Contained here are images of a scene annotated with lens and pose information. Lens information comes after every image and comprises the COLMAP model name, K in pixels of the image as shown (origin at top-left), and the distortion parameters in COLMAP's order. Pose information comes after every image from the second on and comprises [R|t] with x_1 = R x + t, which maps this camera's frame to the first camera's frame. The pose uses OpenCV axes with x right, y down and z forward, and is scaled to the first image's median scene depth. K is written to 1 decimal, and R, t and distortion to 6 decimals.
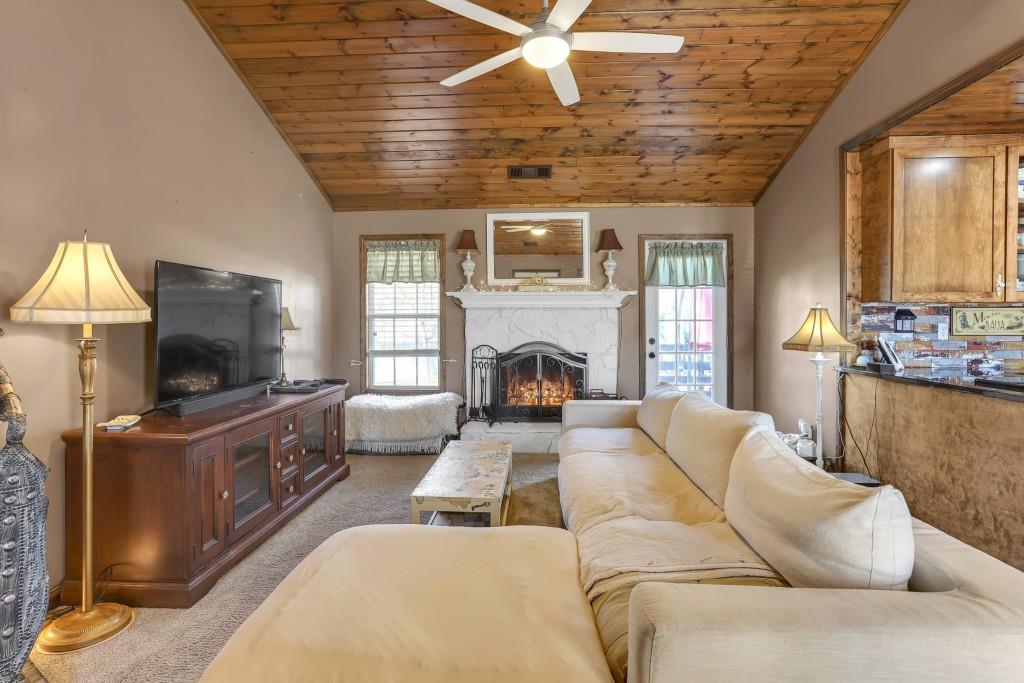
lens RADIAL K [[522.1, 0, 511.0], [0, 522.1, 326.6], [0, 0, 1]] dist [-0.038567, 0.000972]
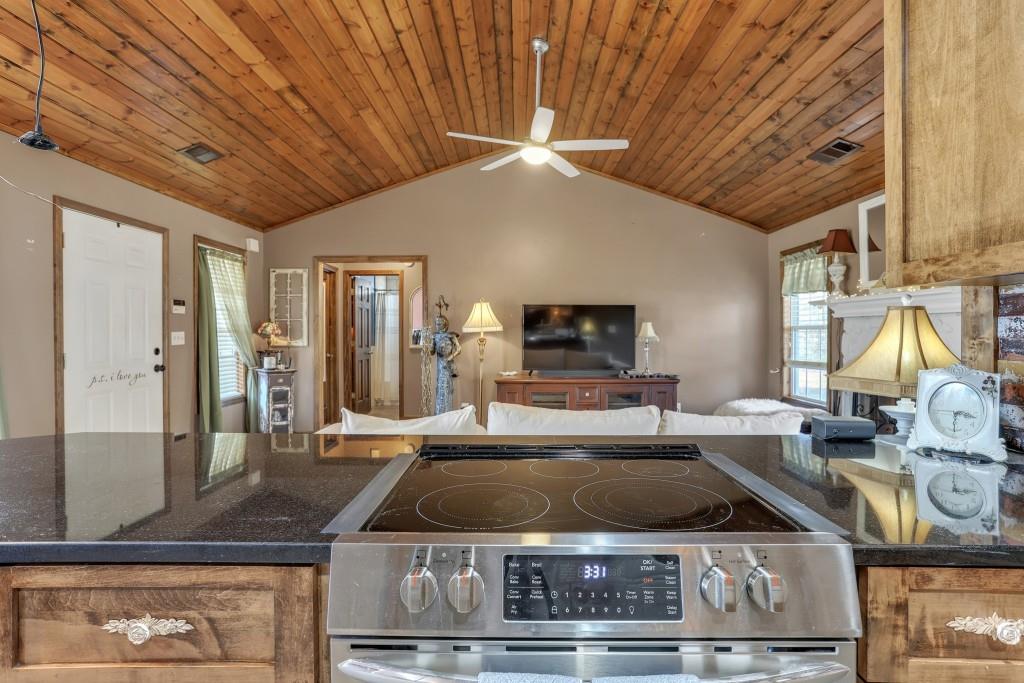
lens RADIAL K [[507.6, 0, 509.7], [0, 507.6, 338.8], [0, 0, 1]] dist [-0.047856, 0.030306]
pose [[0.039802, 0.014733, -0.999099, 0.739435], [-0.014556, 0.999794, 0.014163, -0.003700], [0.999102, 0.013980, 0.040008, 0.415922]]
